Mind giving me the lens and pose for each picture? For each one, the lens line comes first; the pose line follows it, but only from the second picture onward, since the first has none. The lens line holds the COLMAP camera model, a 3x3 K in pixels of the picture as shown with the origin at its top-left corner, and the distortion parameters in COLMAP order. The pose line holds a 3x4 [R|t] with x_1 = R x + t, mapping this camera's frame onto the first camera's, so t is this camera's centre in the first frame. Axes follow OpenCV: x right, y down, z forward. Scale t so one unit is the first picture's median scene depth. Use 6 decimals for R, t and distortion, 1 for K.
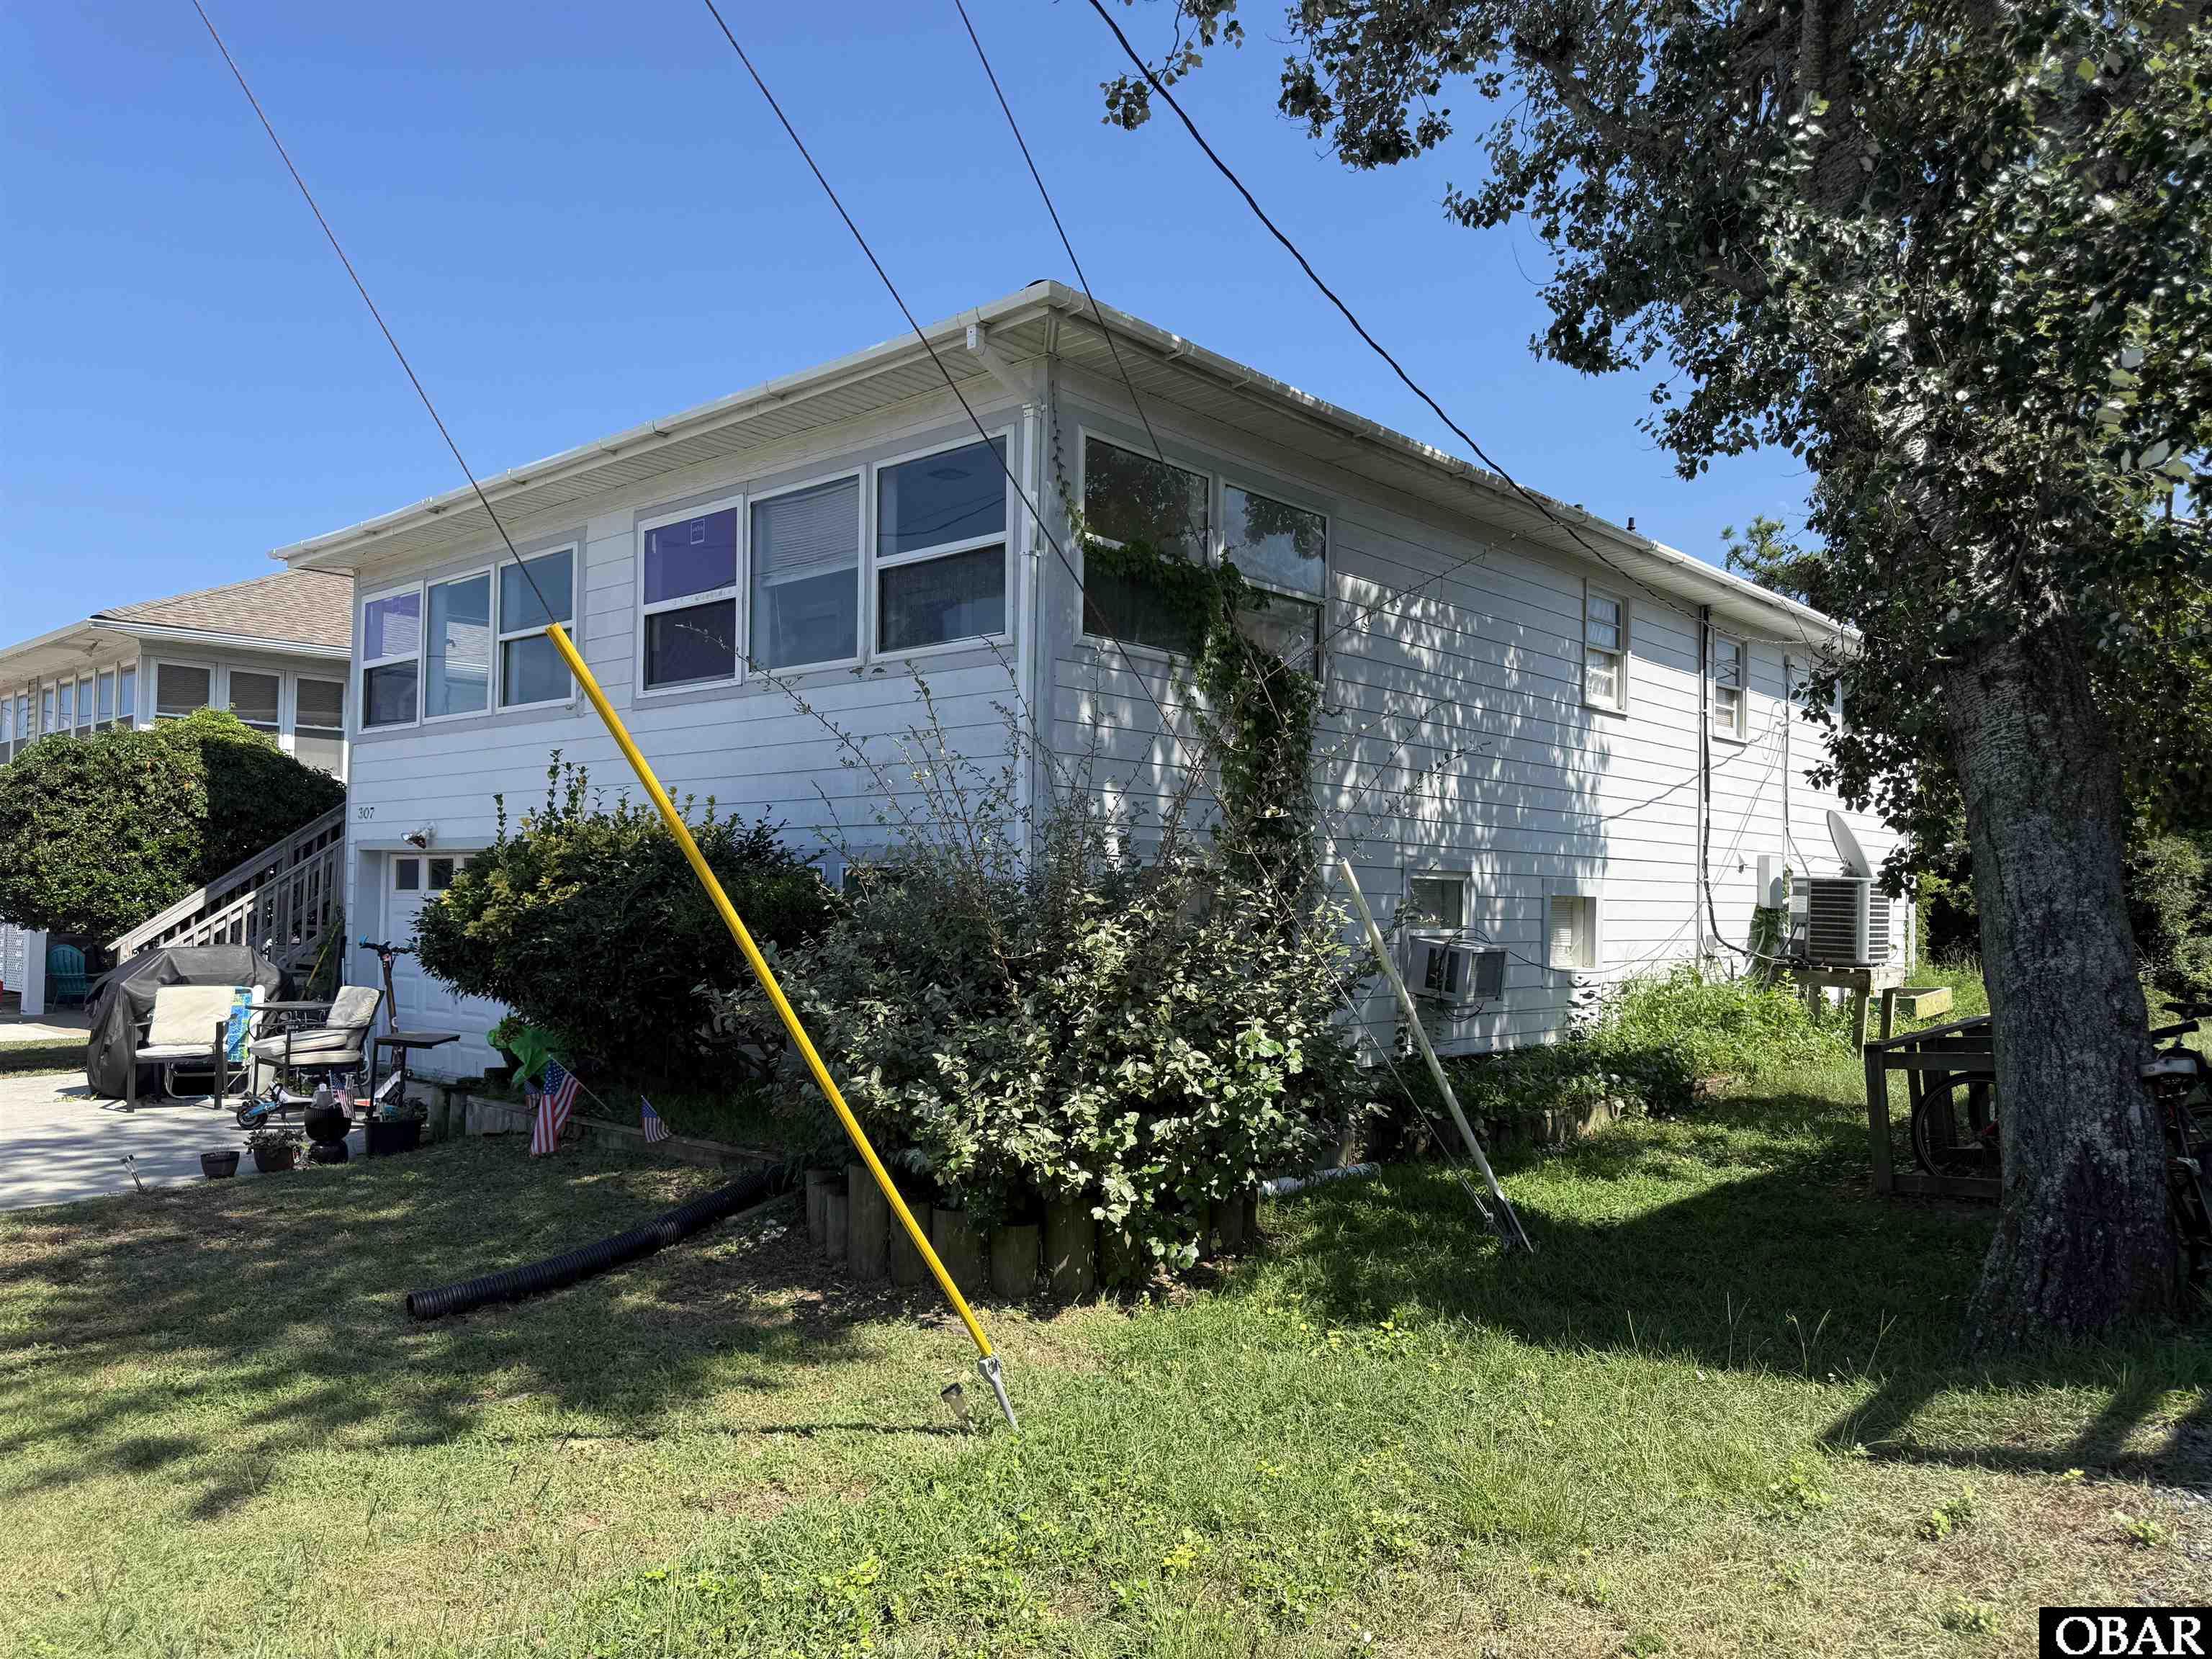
lens RADIAL K [[1560.7, 0, 1150.9], [0, 1560.7, 859.1], [0, 0, 1]] dist [0.094112, -0.190940]
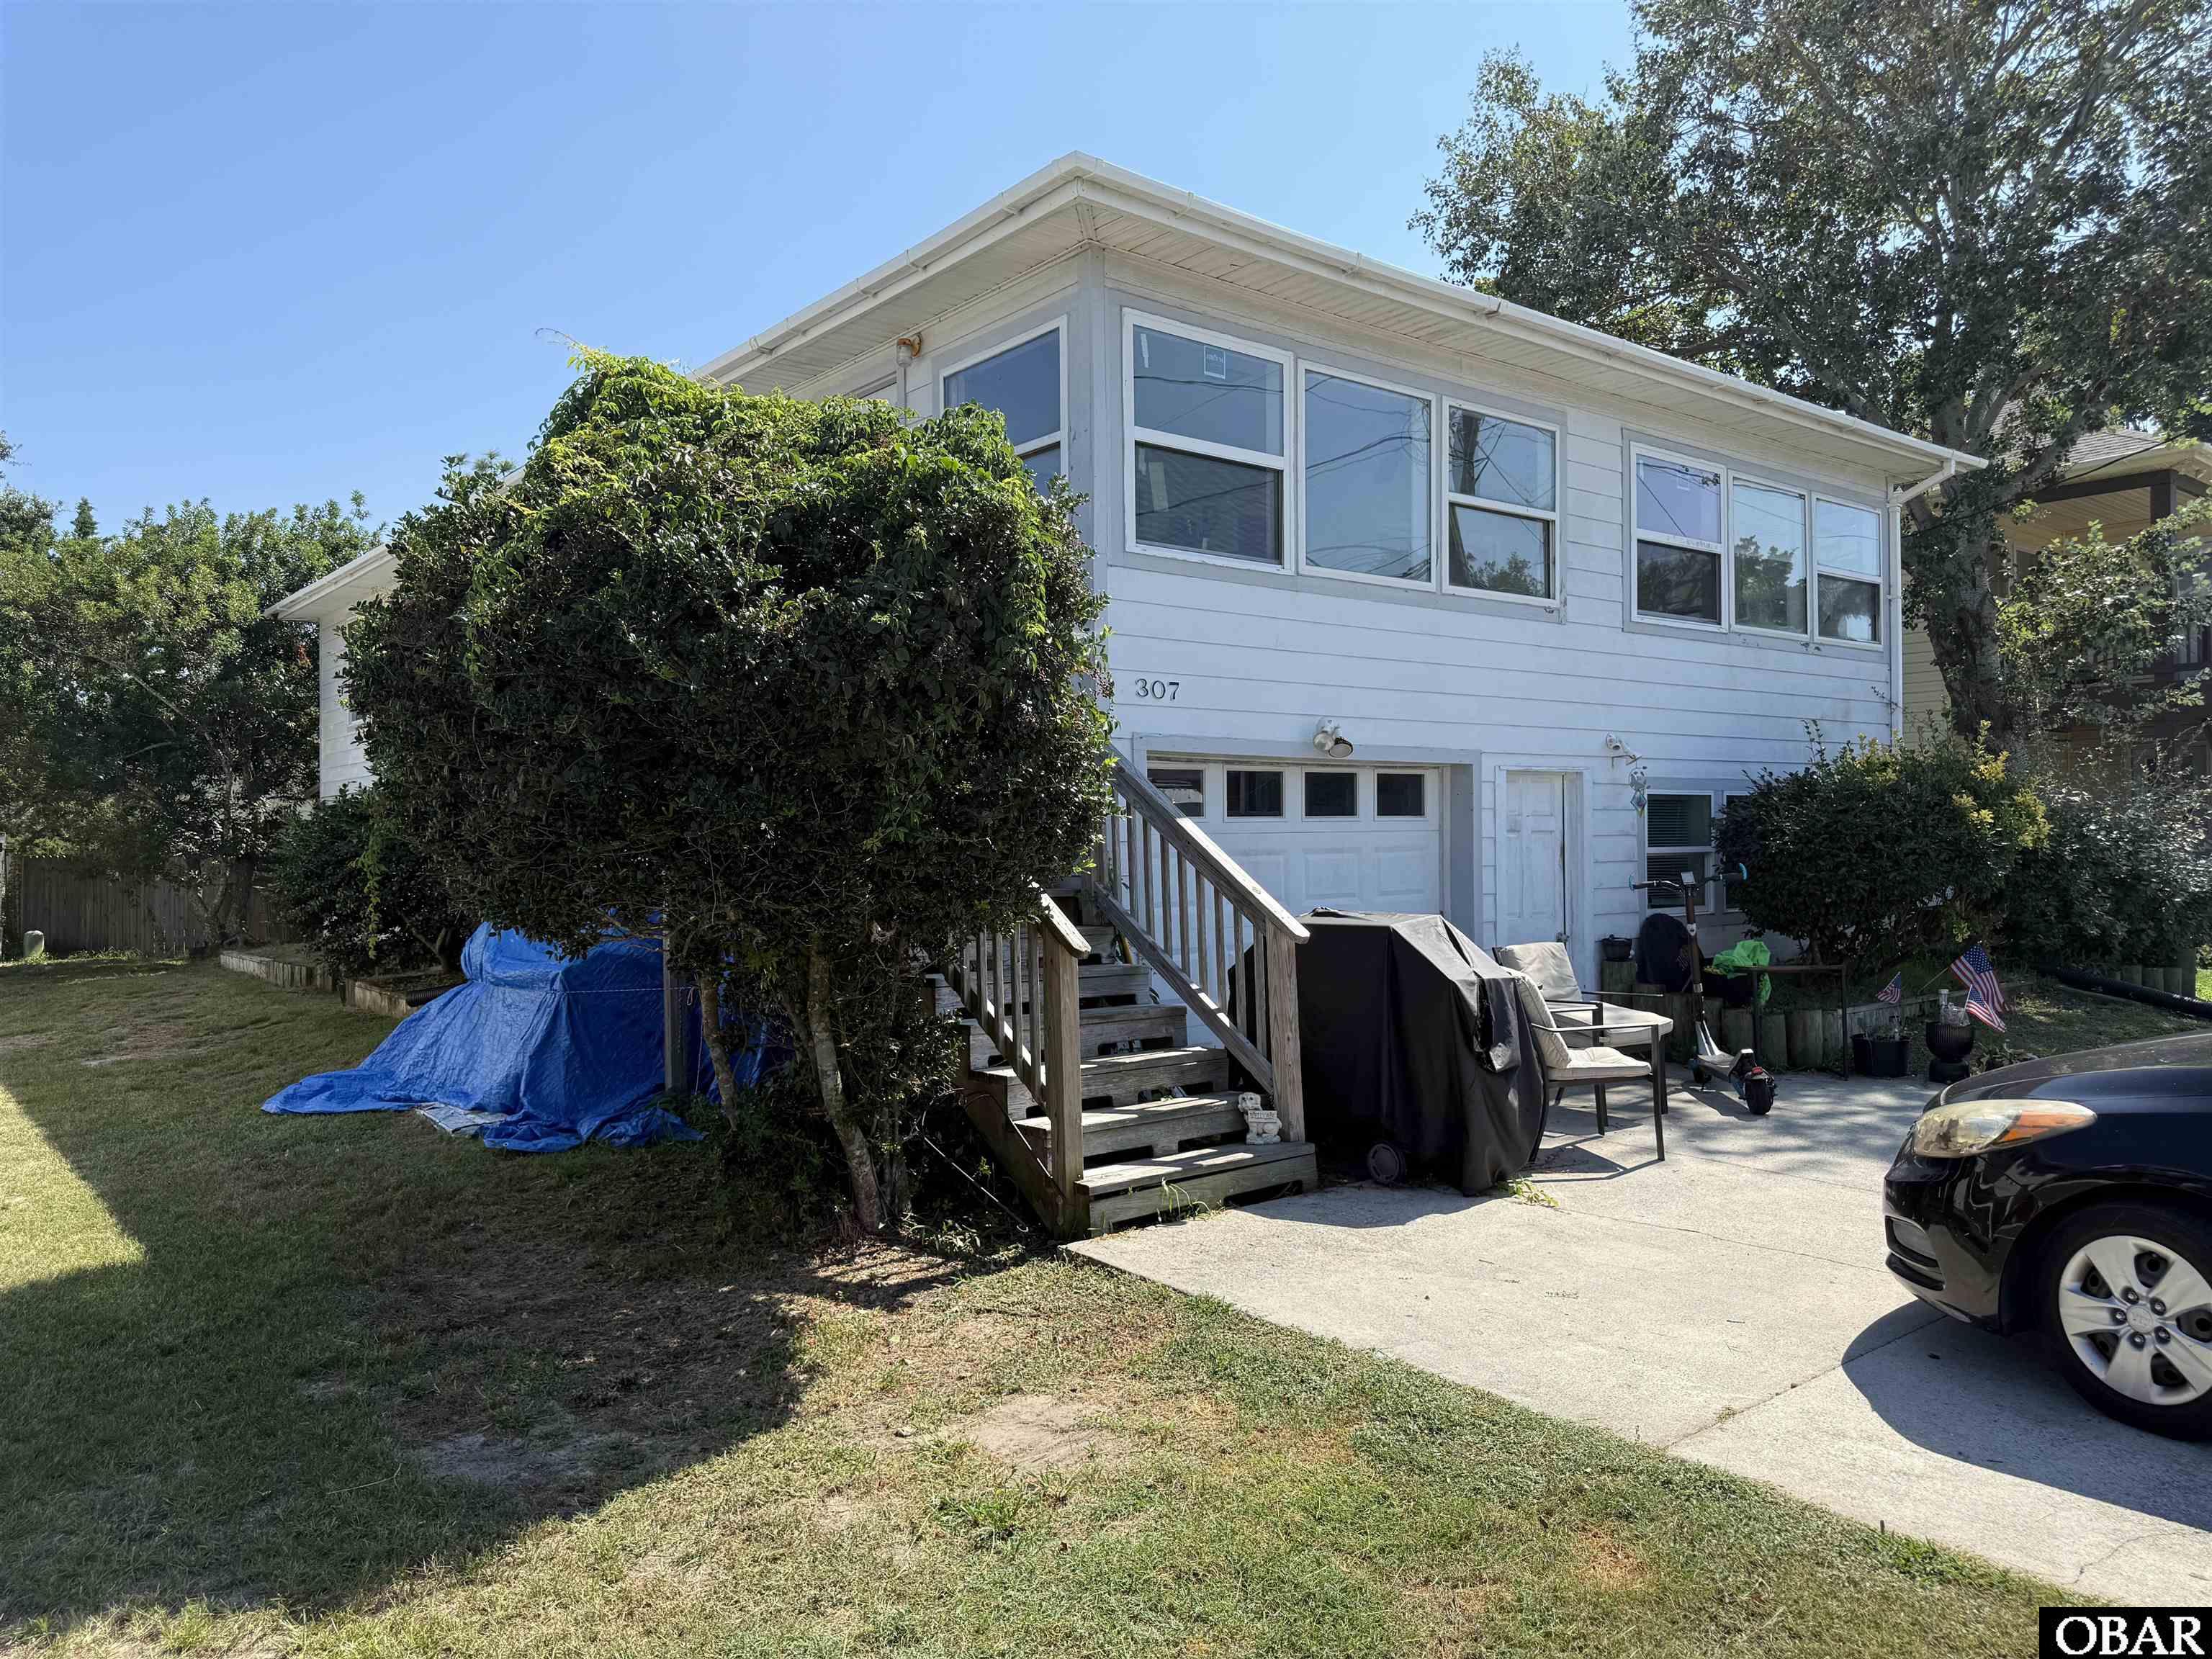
lens RADIAL K [[1554.5, 0, 1106.0], [0, 1554.5, 829.5], [0, 0, 1]] dist [0.118308, -0.186981]
pose [[0.180204, -0.009971, 0.983579, -1.341528], [-0.012201, 0.999849, 0.012371, 0.020922], [-0.983554, -0.014230, 0.180055, 1.128464]]
